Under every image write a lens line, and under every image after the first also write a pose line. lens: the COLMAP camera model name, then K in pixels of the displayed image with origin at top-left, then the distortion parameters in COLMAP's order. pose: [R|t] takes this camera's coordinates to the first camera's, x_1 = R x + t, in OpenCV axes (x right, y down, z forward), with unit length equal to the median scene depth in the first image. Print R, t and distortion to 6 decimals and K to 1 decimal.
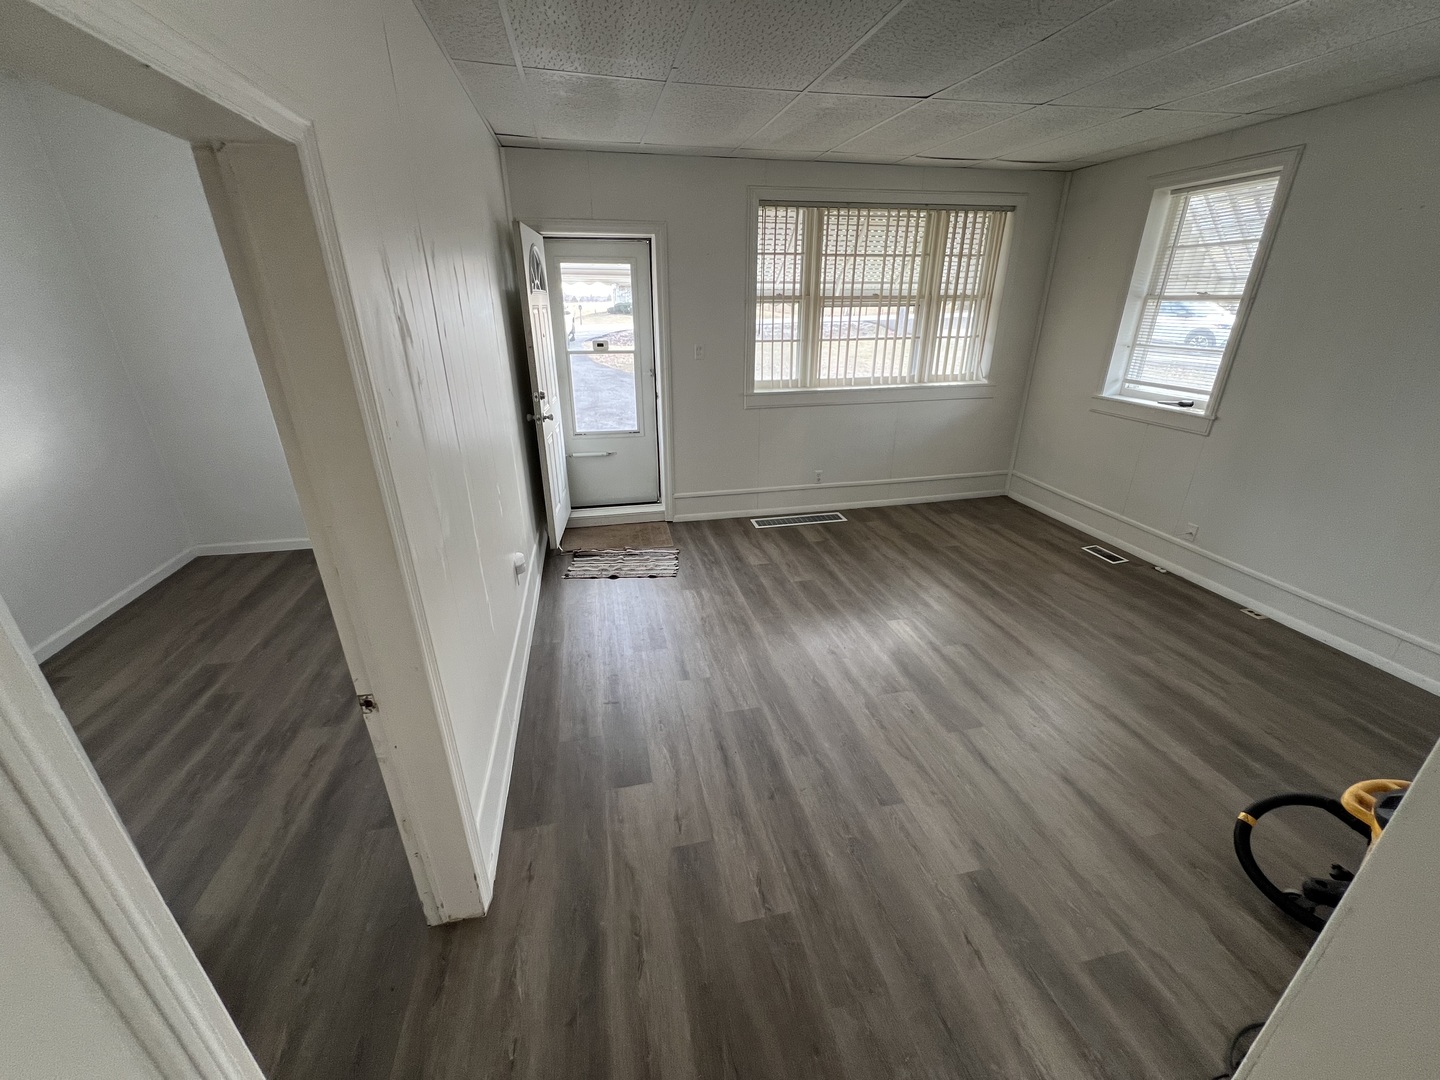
lens RADIAL K [[574.6, 0, 713.4], [0, 574.6, 534.7], [0, 0, 1]] dist [-0.003569, 0.000079]
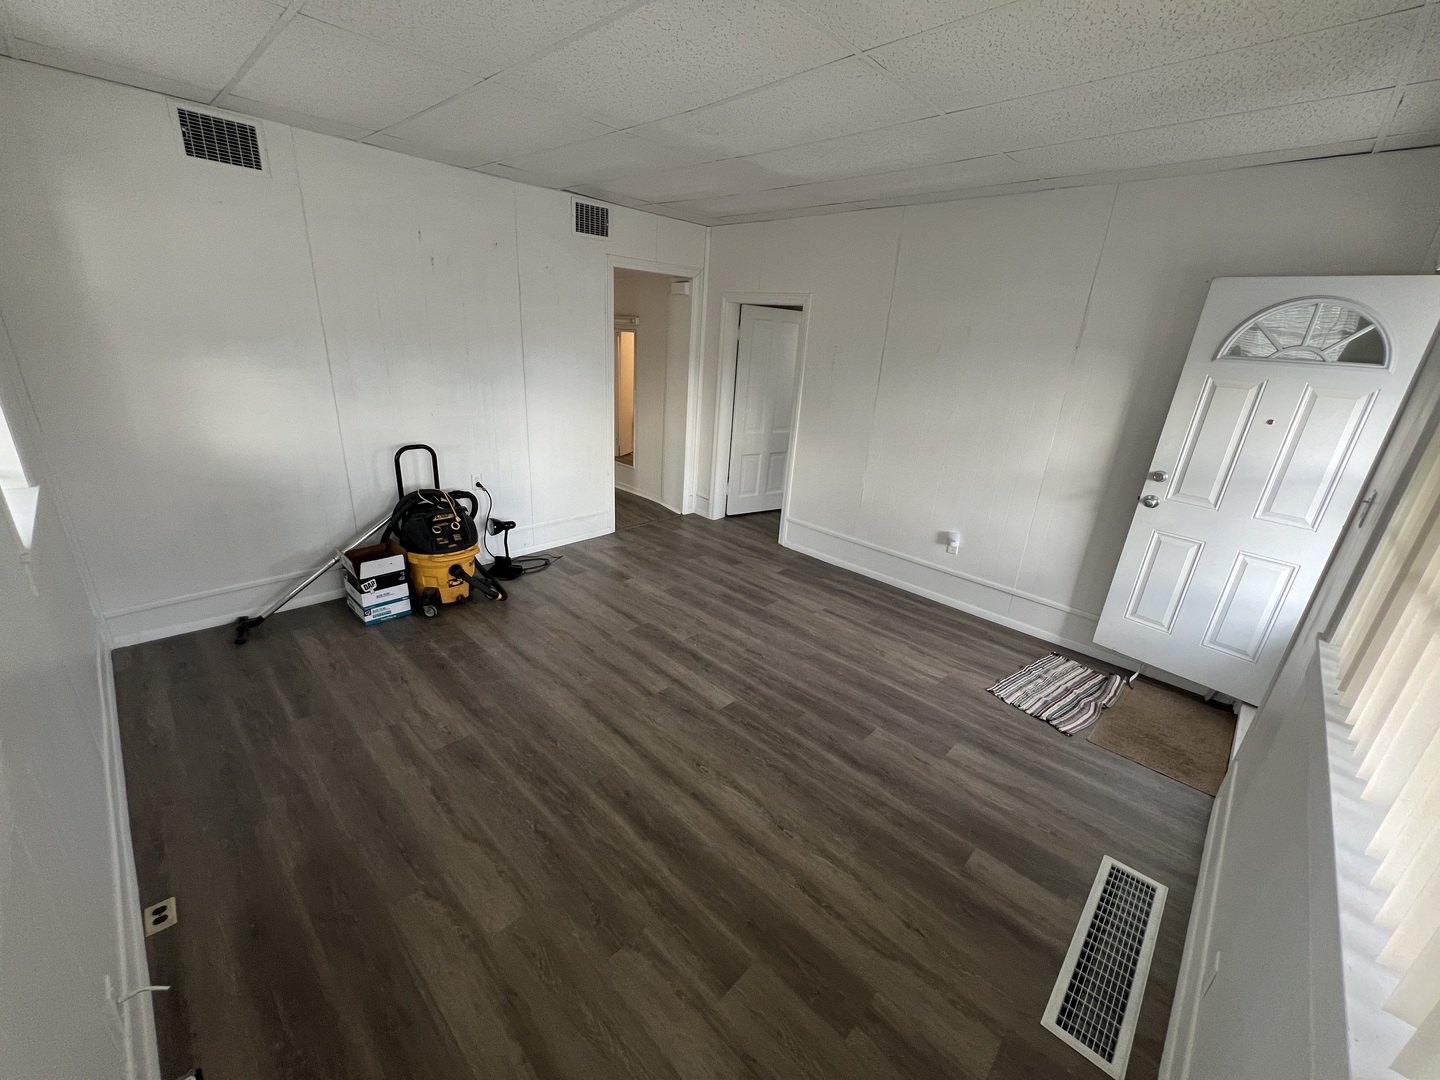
lens RADIAL K [[574.6, 0, 718.8], [0, 574.6, 538.5], [0, 0, 1]] dist [-0.003569, 0.000079]
pose [[-0.824766, 0.151235, -0.544876, 0.702742], [-0.264976, 0.747872, 0.608666, -0.516229], [0.499549, 0.646386, -0.576746, 1.227283]]
